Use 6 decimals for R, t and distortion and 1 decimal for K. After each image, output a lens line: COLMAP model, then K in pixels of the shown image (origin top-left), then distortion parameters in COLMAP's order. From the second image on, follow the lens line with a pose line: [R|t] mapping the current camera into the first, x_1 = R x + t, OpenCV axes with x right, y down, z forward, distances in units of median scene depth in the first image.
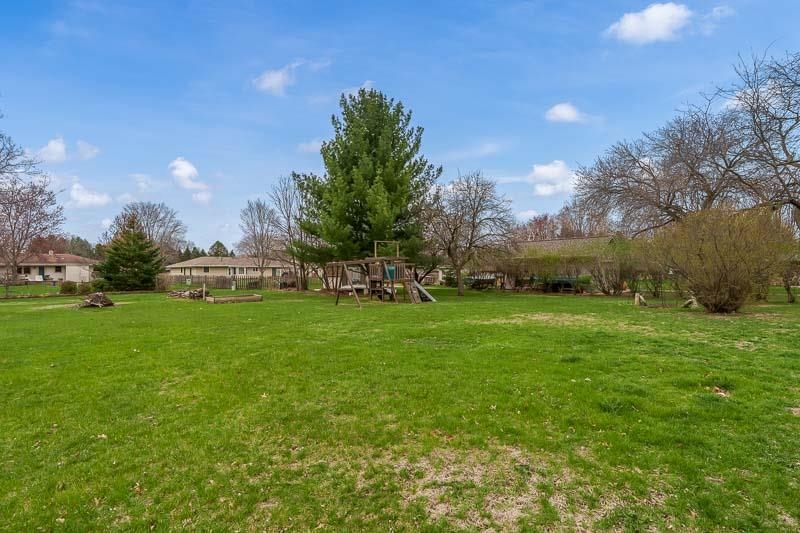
lens RADIAL K [[345.4, 0, 400.0], [0, 345.4, 266.5], [0, 0, 1]] dist [-0.000304, -0.000253]
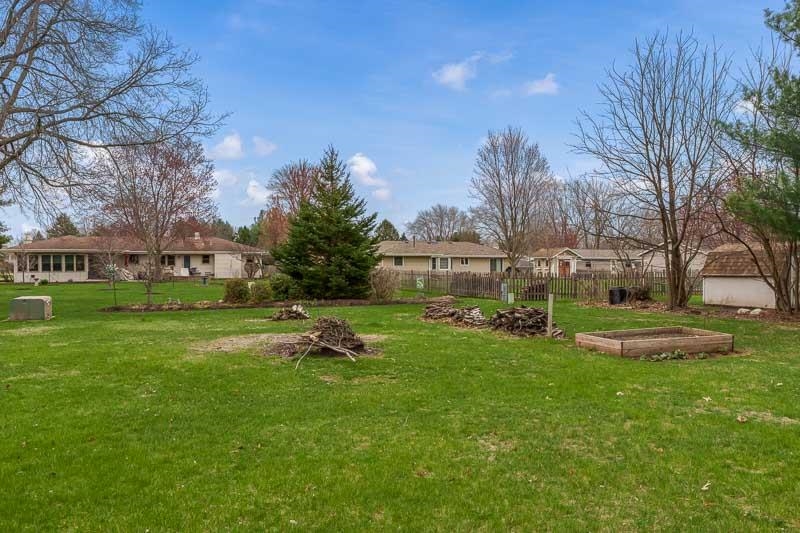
lens RADIAL K [[449.1, 0, 400.0], [0, 449.1, 266.5], [0, 0, 1]] dist [-0.001183, 0.000426]
pose [[0.941798, 0.007852, -0.336086, -0.329508], [-0.003156, 0.999890, 0.014515, 0.008268], [0.336163, -0.012610, 0.941719, 0.290684]]
